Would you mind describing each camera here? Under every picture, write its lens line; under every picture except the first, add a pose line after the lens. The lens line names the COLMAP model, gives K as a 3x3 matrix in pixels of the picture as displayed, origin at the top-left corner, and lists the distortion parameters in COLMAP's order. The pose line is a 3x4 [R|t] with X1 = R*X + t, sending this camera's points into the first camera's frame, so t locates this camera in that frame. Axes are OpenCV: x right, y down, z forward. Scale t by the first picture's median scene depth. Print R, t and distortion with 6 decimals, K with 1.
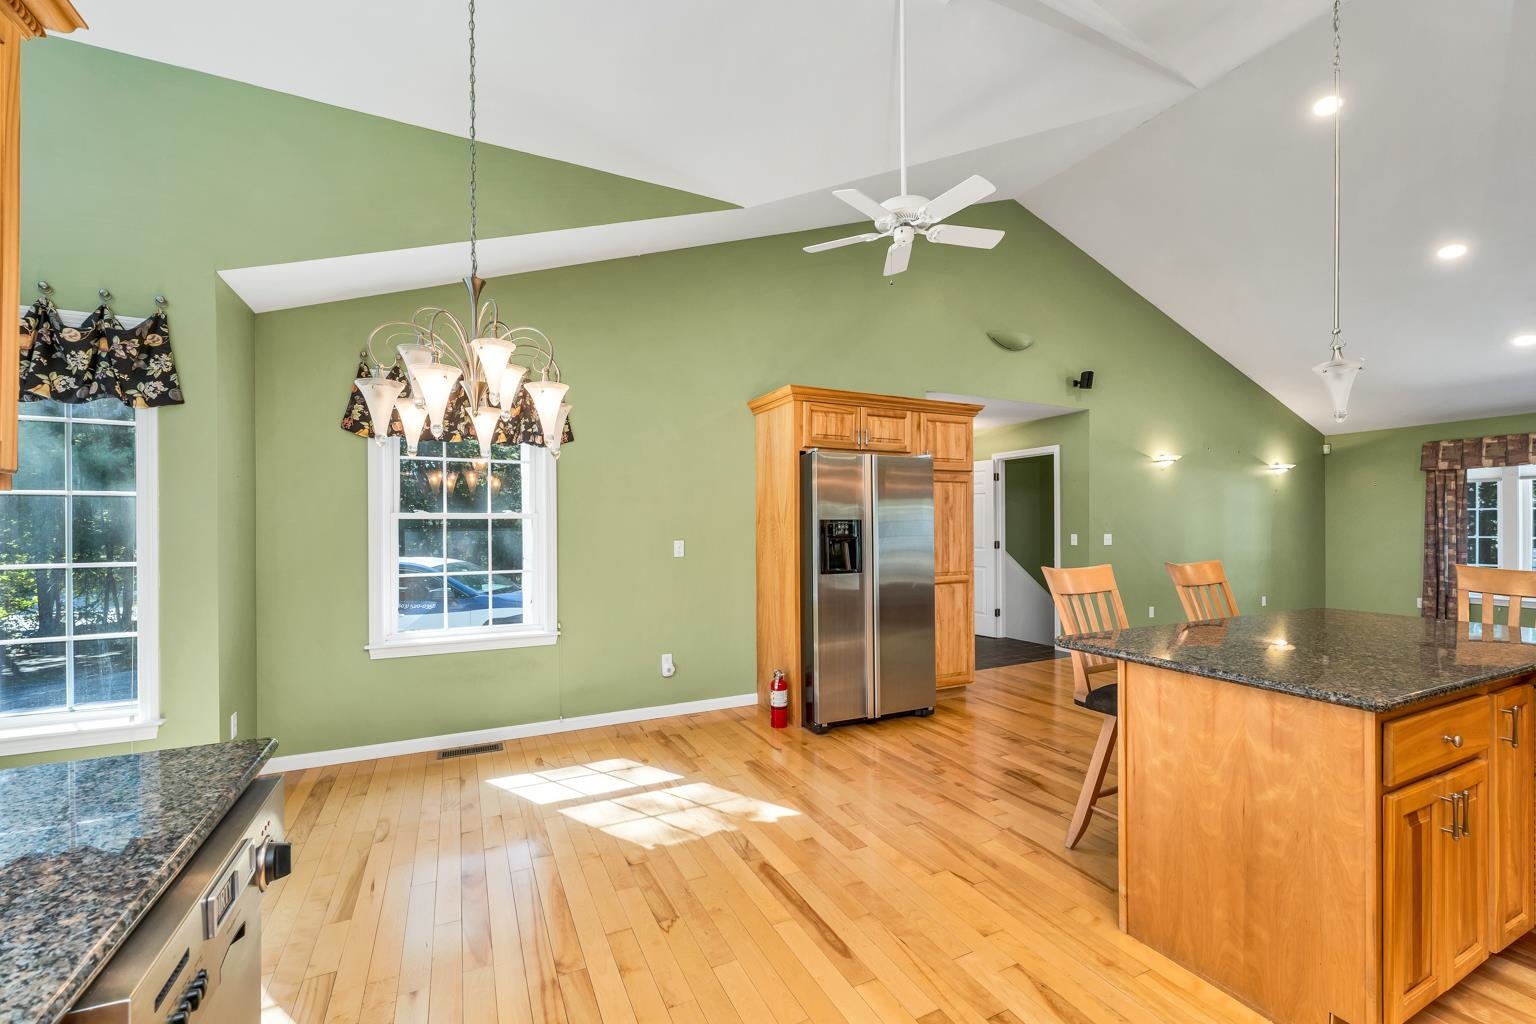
lens RADIAL K [[632.1, 0, 769.6], [0, 632.1, 517.1], [0, 0, 1]] dist [0.002569, 0.000059]
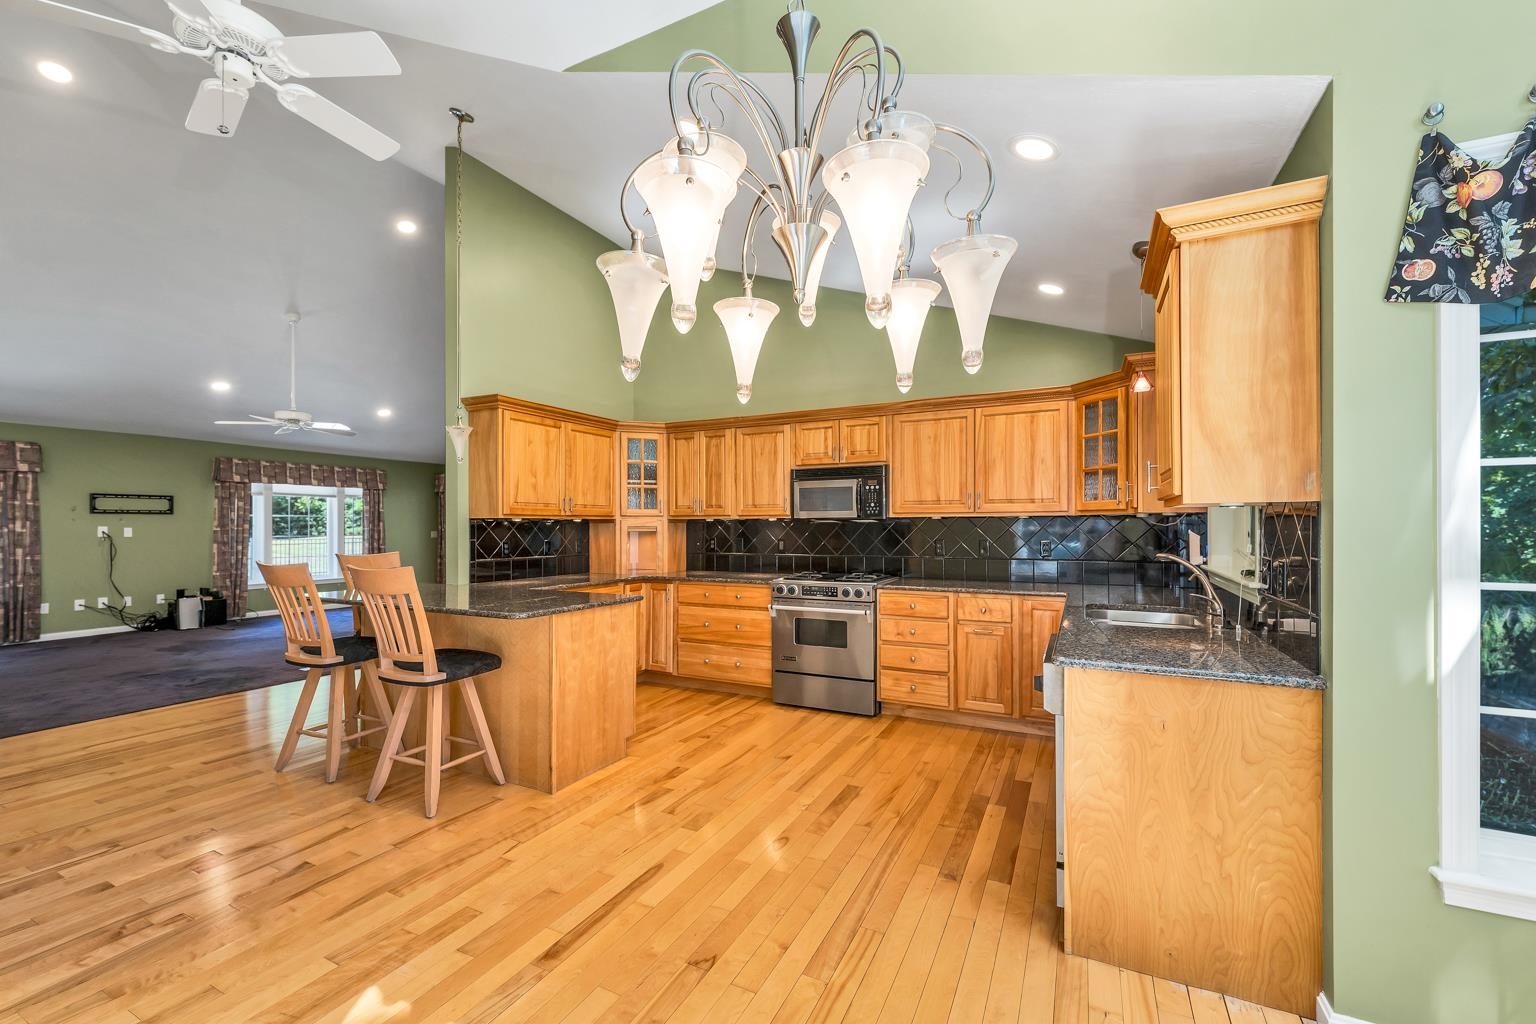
lens RADIAL K [[632.1, 0, 762.5], [0, 632.1, 522.3], [0, 0, 1]] dist [0.002569, 0.000059]
pose [[-0.578251, -0.001074, 0.815858, -0.740141], [-0.003317, 0.999994, -0.001034, 0.003226], [-0.815852, -0.003304, -0.578252, 1.127219]]
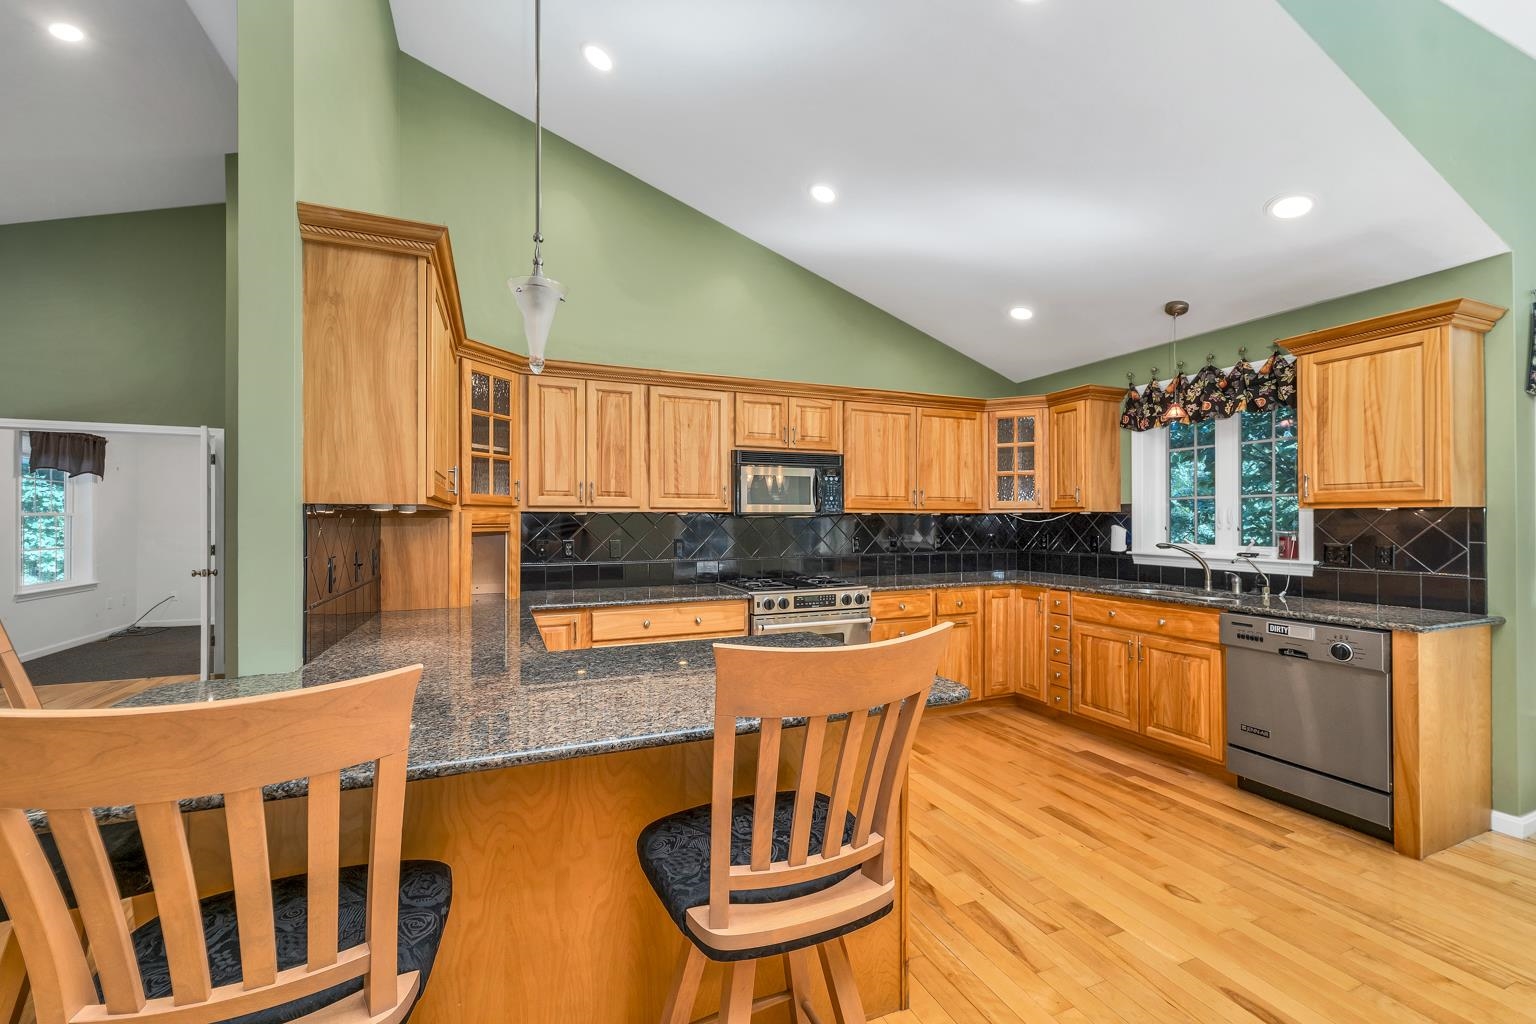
lens RADIAL K [[632.1, 0, 761.2], [0, 632.1, 515.5], [0, 0, 1]] dist [0.002569, 0.000059]
pose [[-0.996543, -0.004194, 0.082973, 0.506268], [-0.004910, 0.999952, -0.008426, 0.007926], [-0.082934, -0.008804, -0.996516, 1.419730]]
